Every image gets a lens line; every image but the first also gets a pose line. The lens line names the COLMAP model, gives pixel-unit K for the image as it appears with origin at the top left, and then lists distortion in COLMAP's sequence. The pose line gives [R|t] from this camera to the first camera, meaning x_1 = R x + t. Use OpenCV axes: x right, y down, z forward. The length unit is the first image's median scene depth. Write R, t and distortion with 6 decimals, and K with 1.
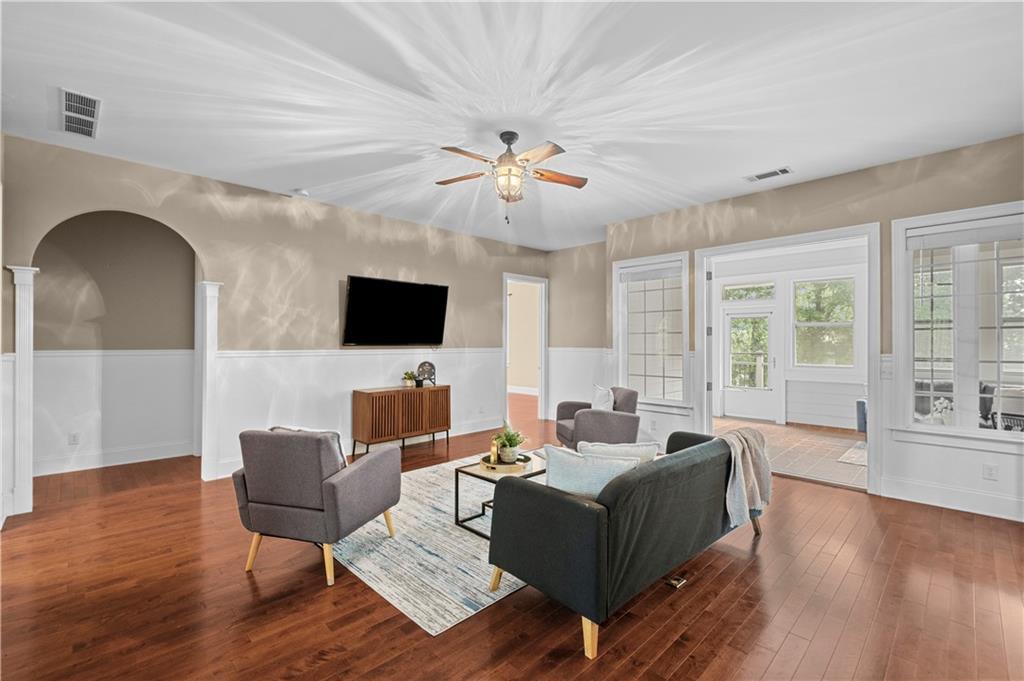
lens RADIAL K [[449.4, 0, 513.5], [0, 449.4, 340.8], [0, 0, 1]] dist [0.005708, 0.000546]
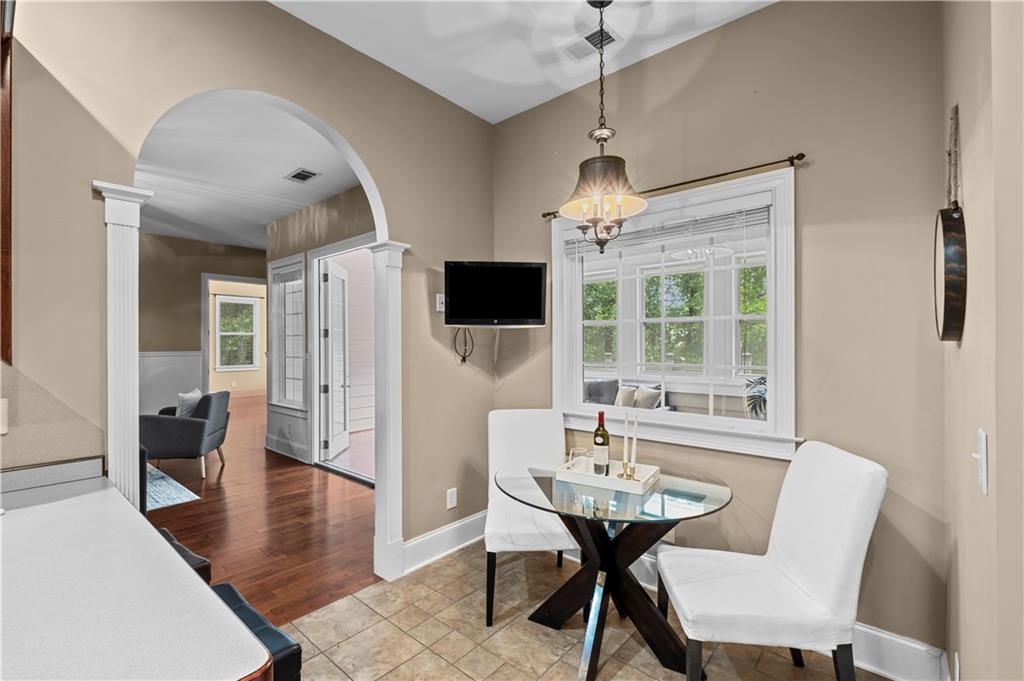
lens RADIAL K [[449.4, 0, 513.8], [0, 449.4, 341.7], [0, 0, 1]] dist [0.005708, 0.000546]
pose [[0.996002, -0.007370, 0.089030, 0.650659], [0.007530, 0.999971, -0.001457, 0.000619], [-0.089016, 0.002121, 0.996028, -0.015208]]
